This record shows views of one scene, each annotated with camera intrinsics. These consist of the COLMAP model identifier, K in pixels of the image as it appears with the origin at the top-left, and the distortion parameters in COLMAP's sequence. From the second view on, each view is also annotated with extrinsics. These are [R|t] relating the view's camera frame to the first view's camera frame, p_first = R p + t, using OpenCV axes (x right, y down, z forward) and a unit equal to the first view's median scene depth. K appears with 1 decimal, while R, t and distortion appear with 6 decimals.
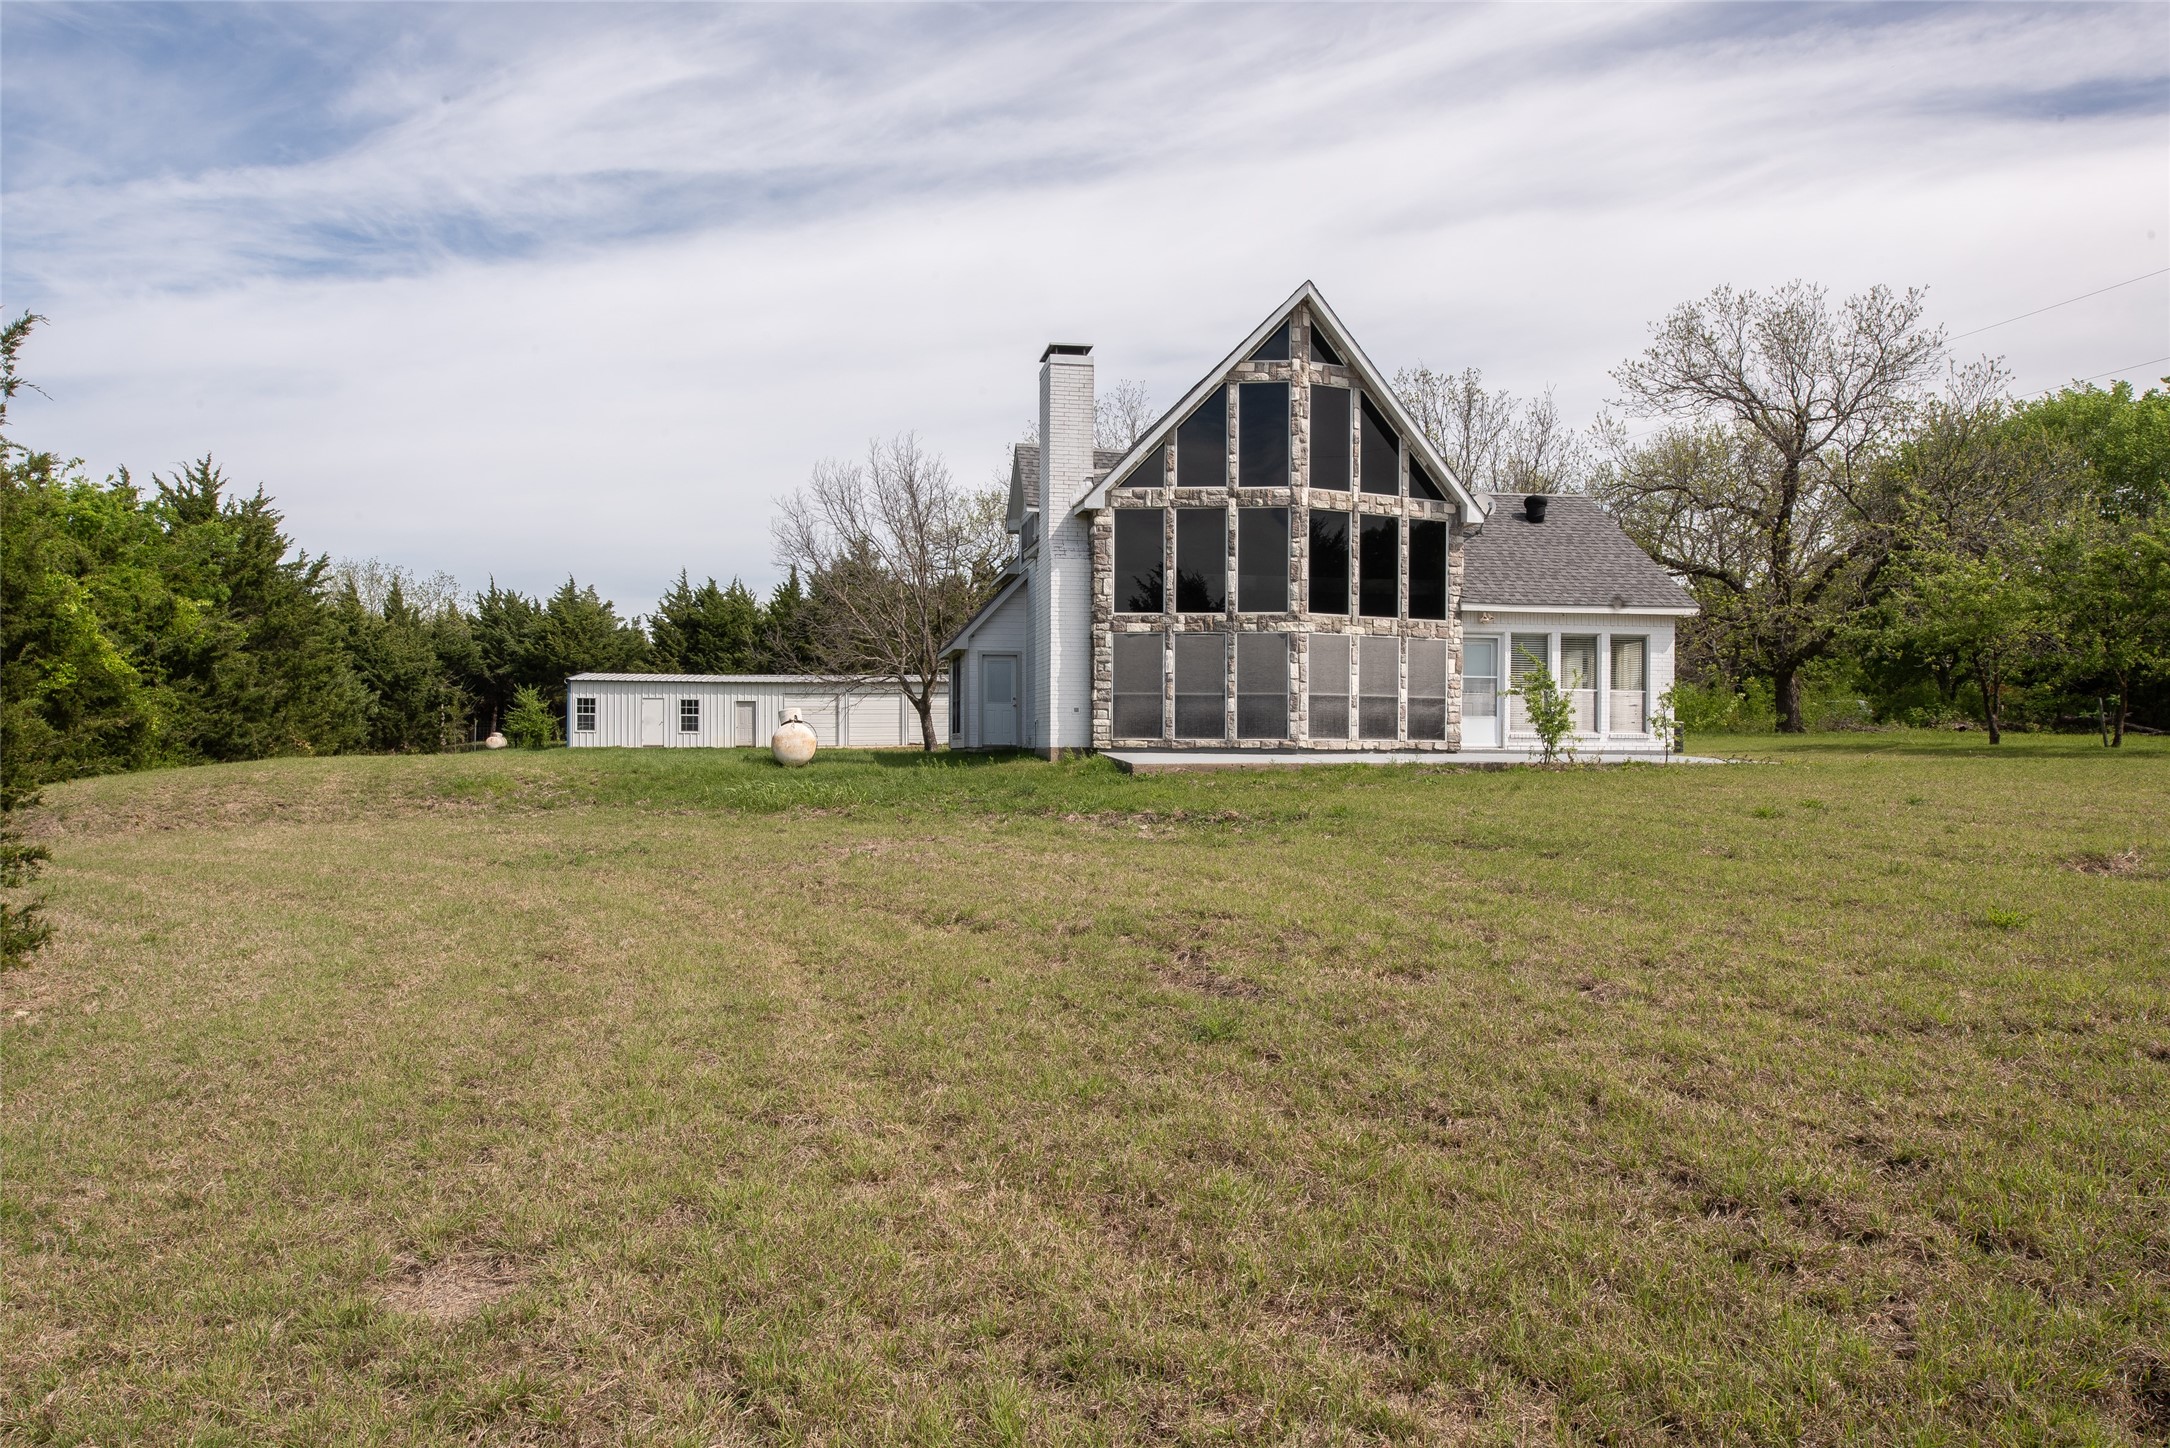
lens RADIAL K [[1484.7, 0, 1084.1], [0, 1484.7, 843.1], [0, 0, 1]] dist [-0.020348, -0.000991]
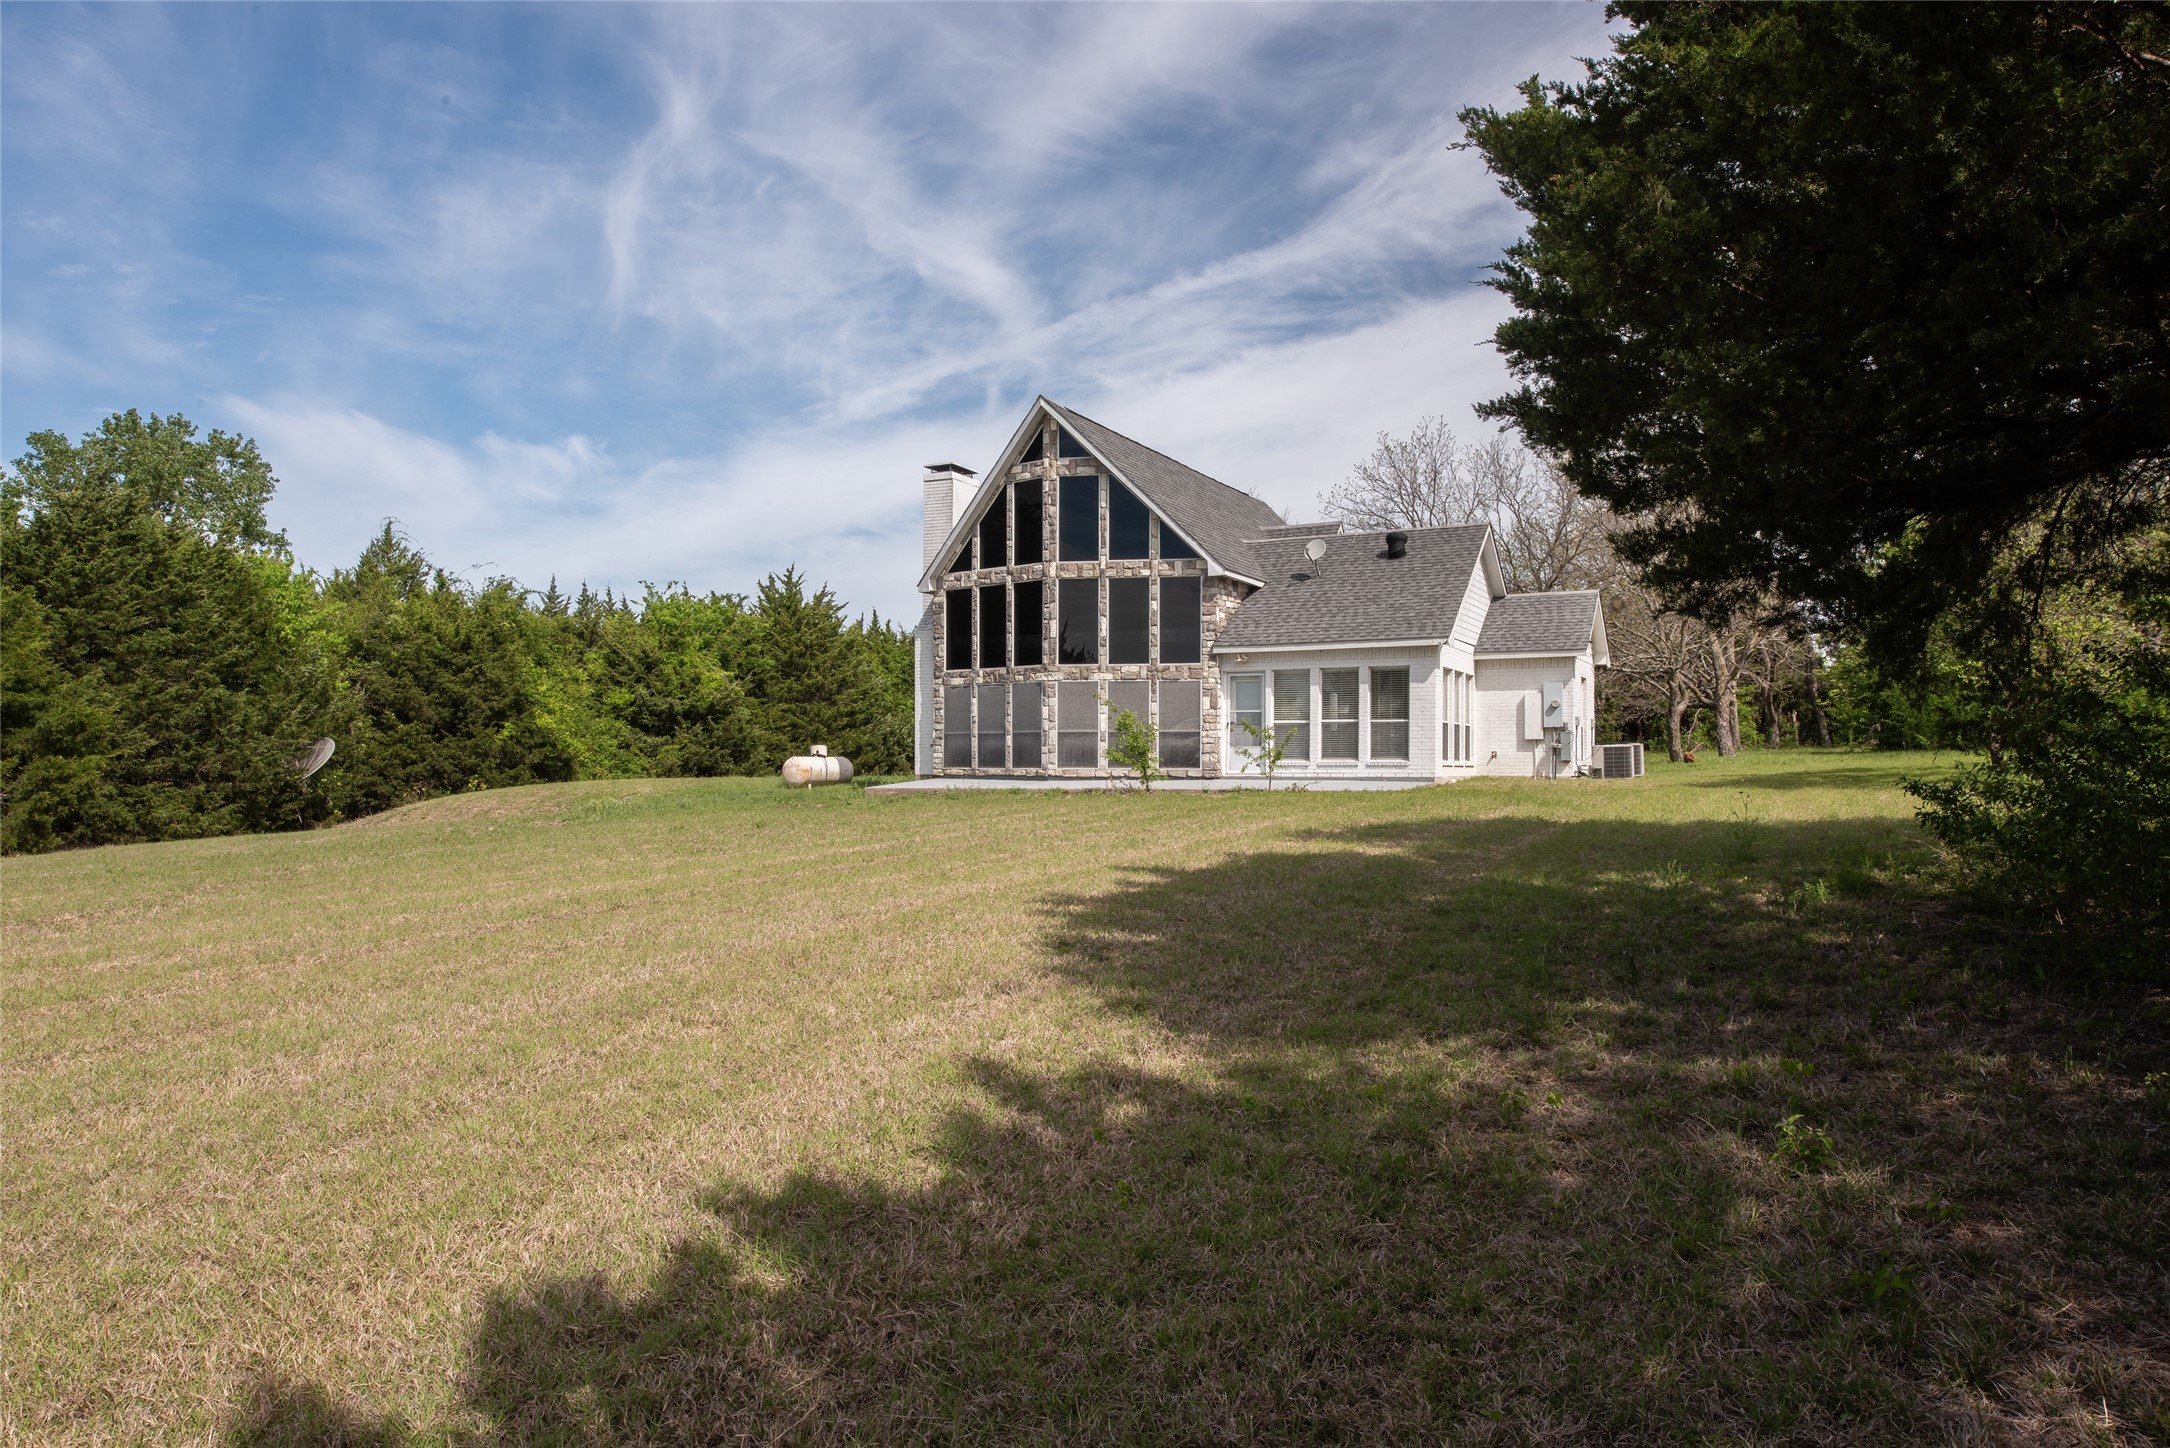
lens RADIAL K [[1506.1, 0, 1079.8], [0, 1506.1, 842.0], [0, 0, 1]] dist [0.024160, 0.000833]
pose [[0.799485, 0.027388, -0.600061, 0.886230], [-0.035086, 0.999384, -0.001132, -0.008482], [0.599660, 0.021959, 0.799954, 0.023090]]
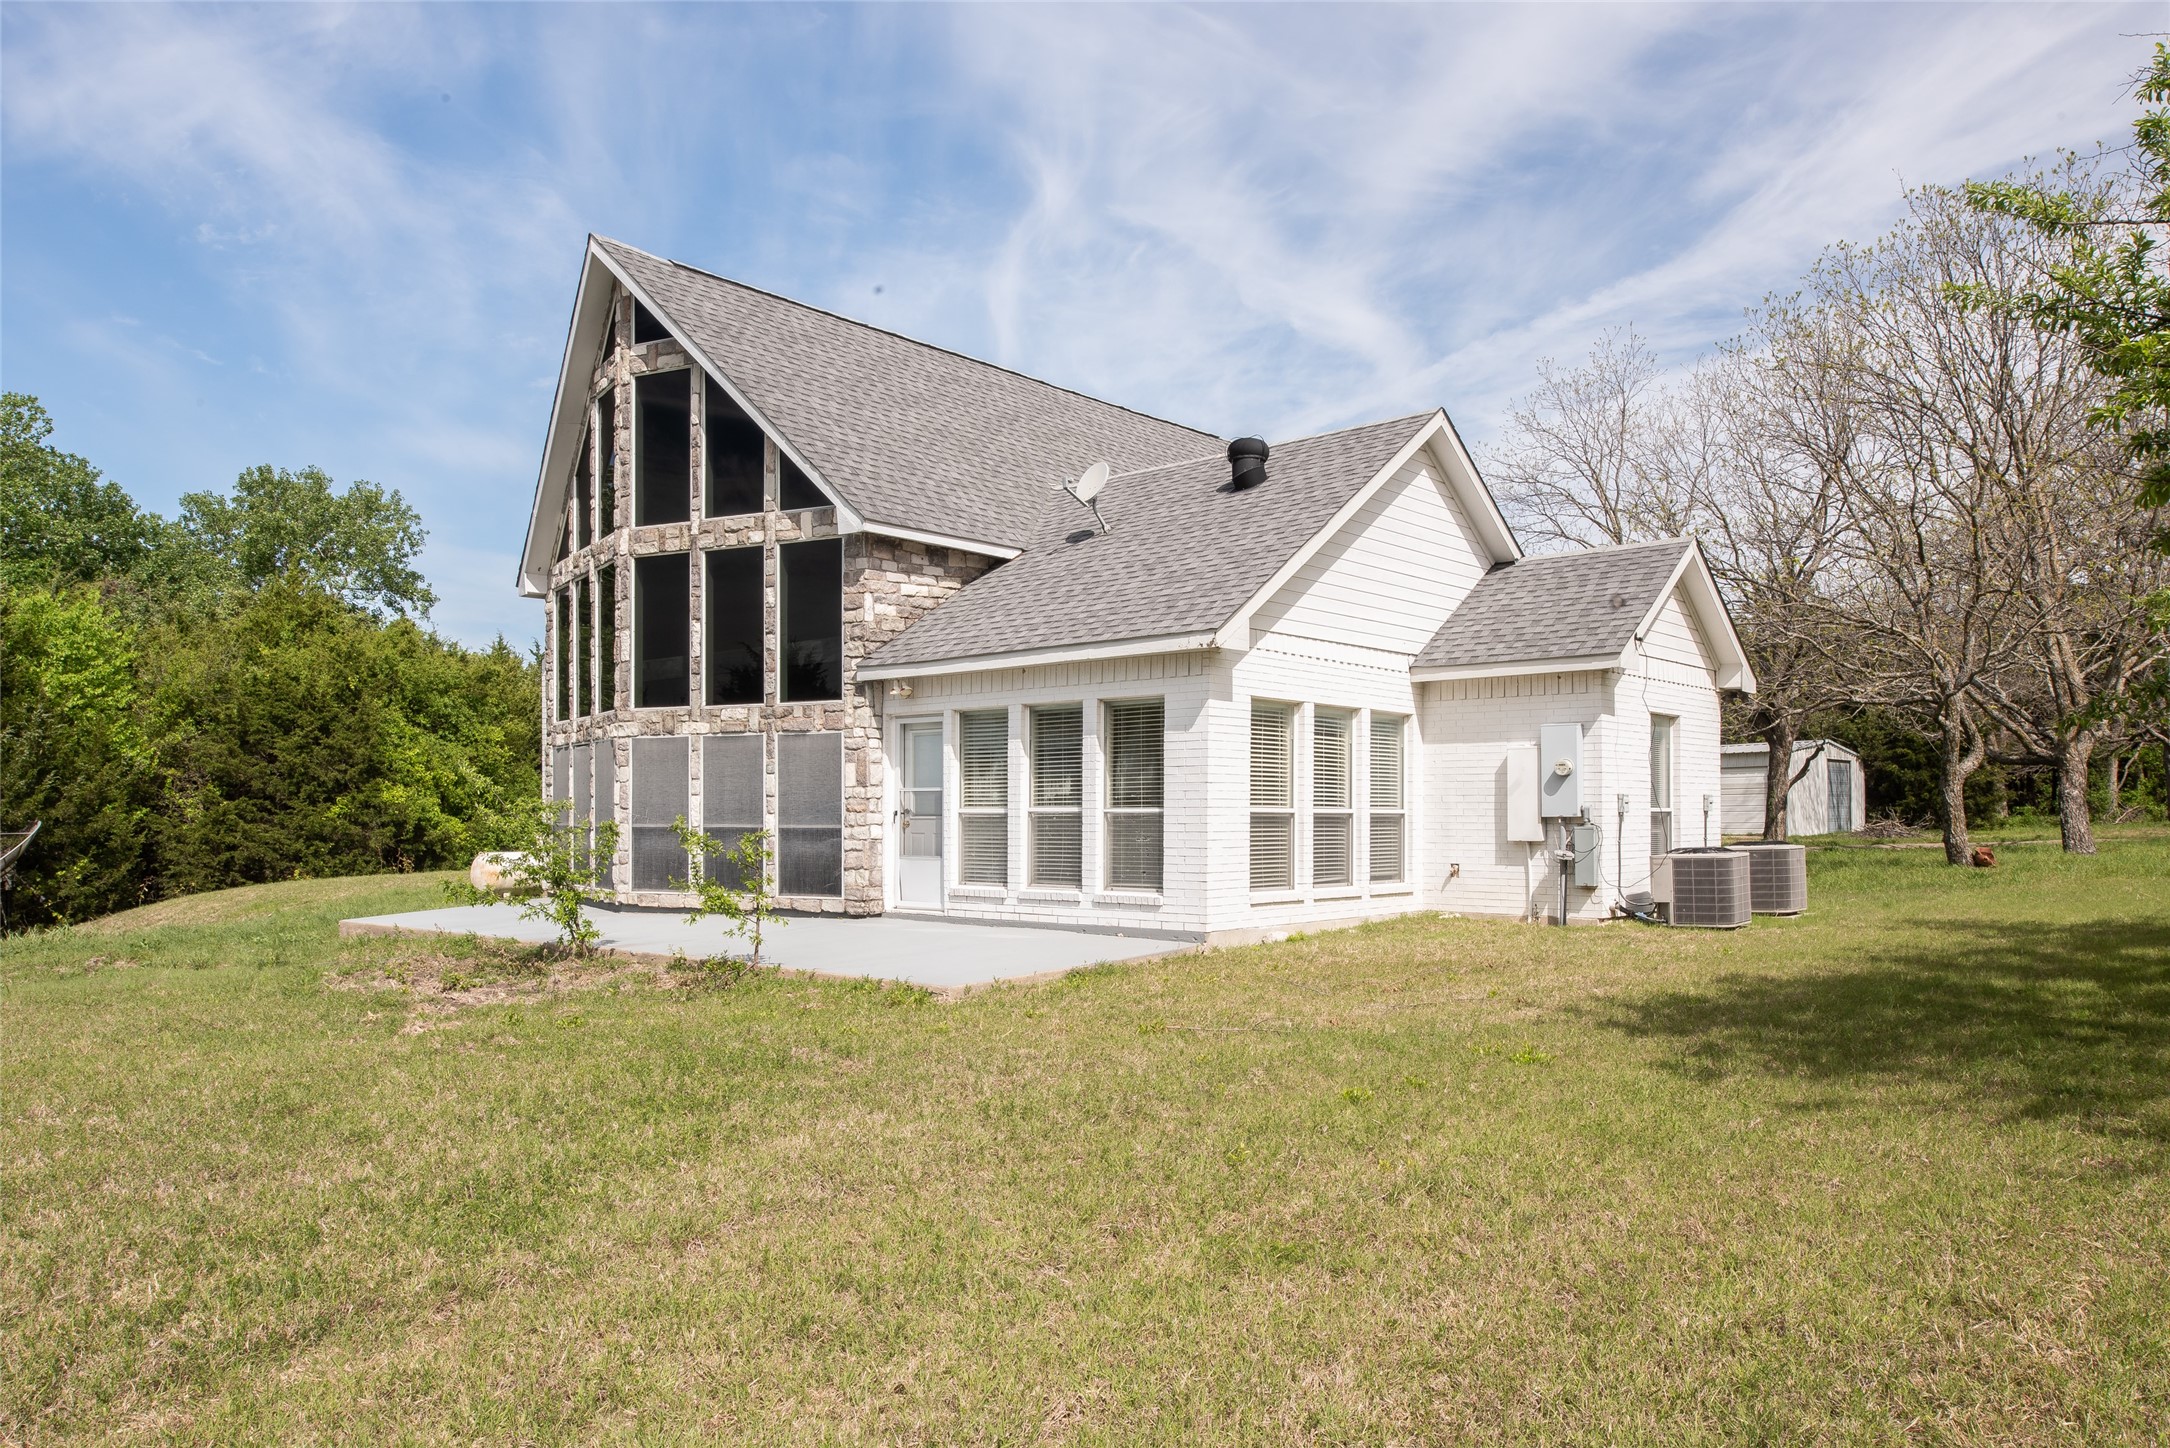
lens RADIAL K [[1484.7, 0, 1084.1], [0, 1484.7, 843.1], [0, 0, 1]] dist [-0.020348, -0.000991]
pose [[0.617604, 0.011686, -0.786403, 0.799231], [-0.045526, 0.998744, -0.020912, -0.085260], [0.785171, 0.048717, 0.617360, 0.721472]]
